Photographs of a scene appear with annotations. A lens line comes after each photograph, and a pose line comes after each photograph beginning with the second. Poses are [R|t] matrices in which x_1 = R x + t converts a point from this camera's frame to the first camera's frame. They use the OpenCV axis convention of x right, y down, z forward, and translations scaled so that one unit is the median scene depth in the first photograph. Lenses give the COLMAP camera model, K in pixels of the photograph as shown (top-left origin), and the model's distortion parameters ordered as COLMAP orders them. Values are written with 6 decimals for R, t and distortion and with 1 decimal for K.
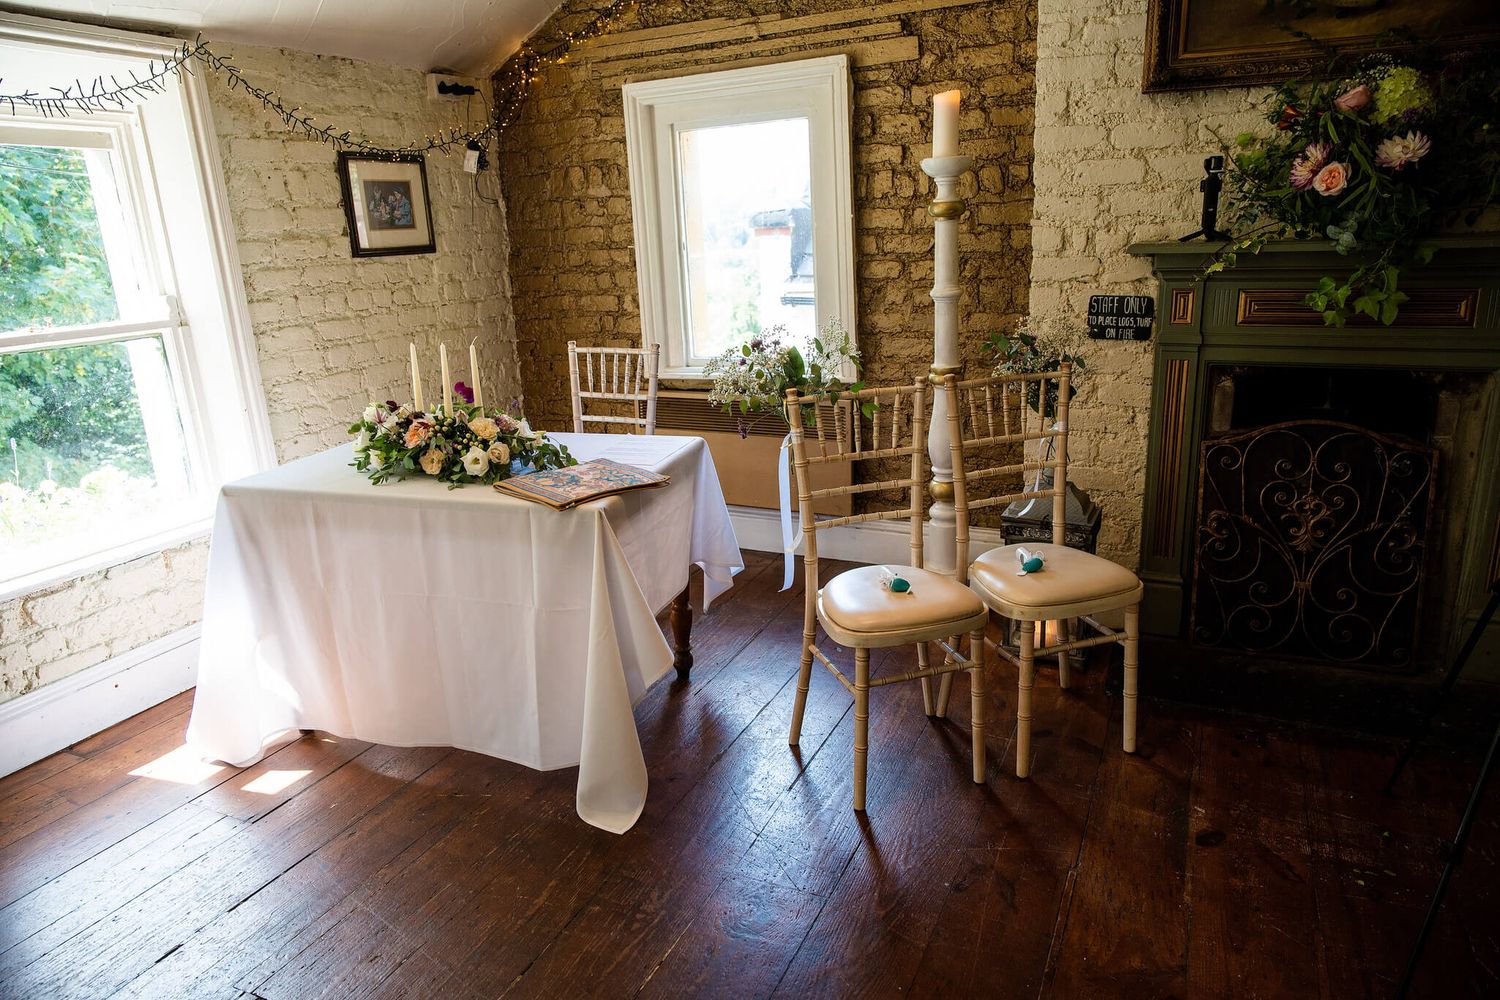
lens RADIAL K [[927.8, 0, 753.3], [0, 927.8, 475.7], [0, 0, 1]] dist [-0.002405, 0.001163]
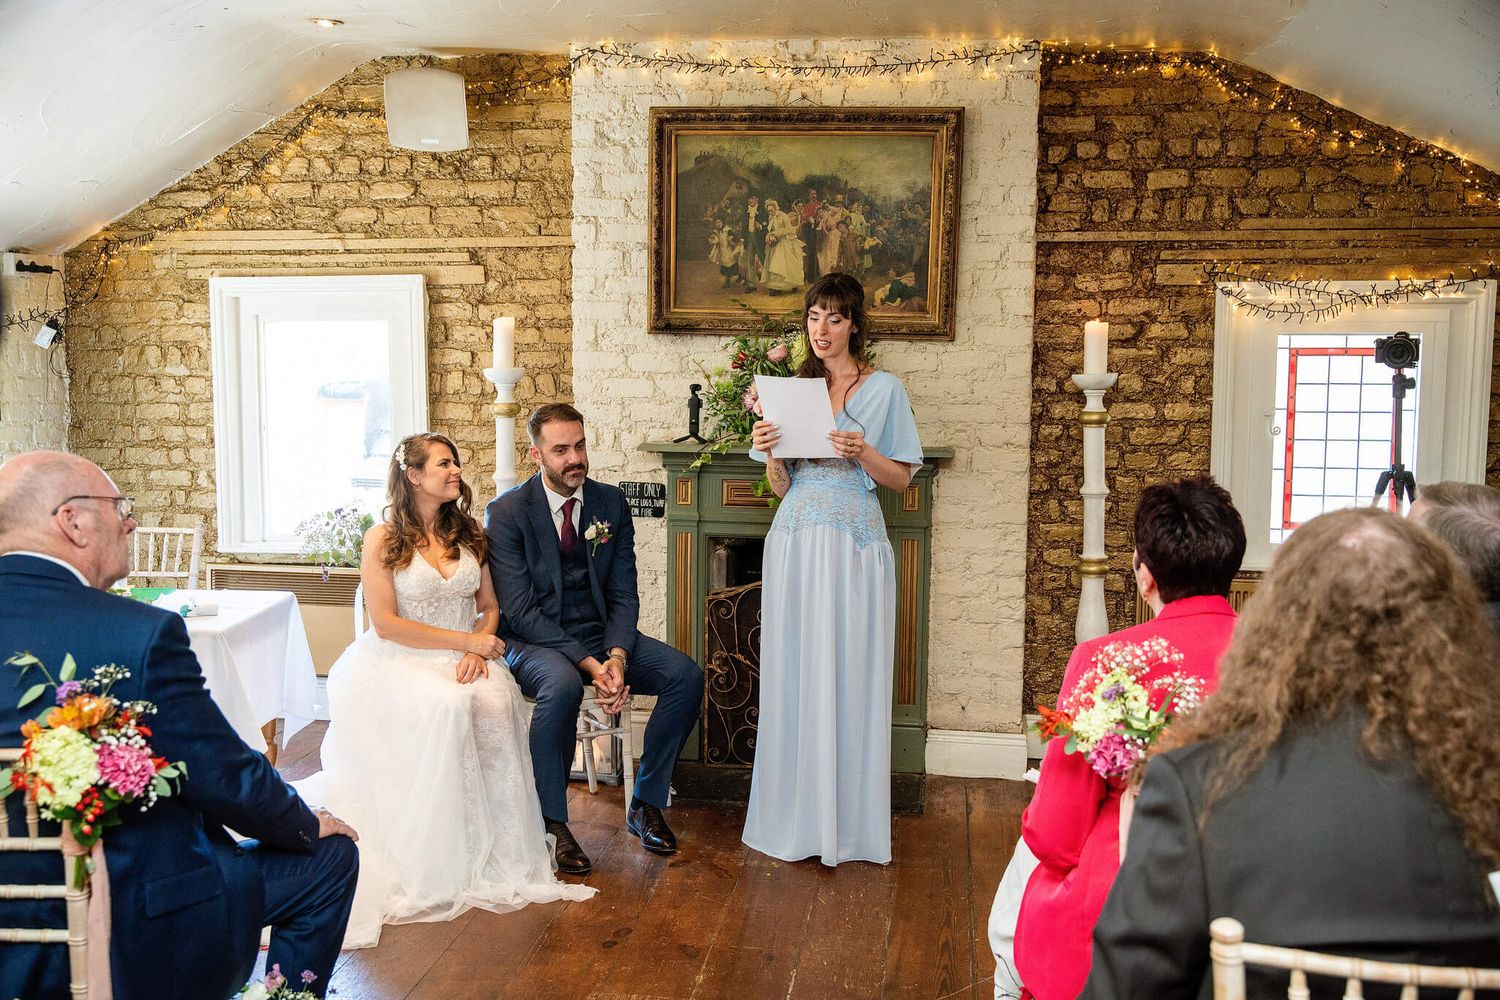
lens RADIAL K [[1365.6, 0, 752.2], [0, 1365.6, 513.4], [0, 0, 1]] dist [-0.000770, 0.012067]
pose [[0.949165, 0.022618, 0.313965, -0.037958], [0.032408, 0.985094, -0.168938, 0.142506], [-0.313106, 0.170525, 0.934284, -0.665604]]
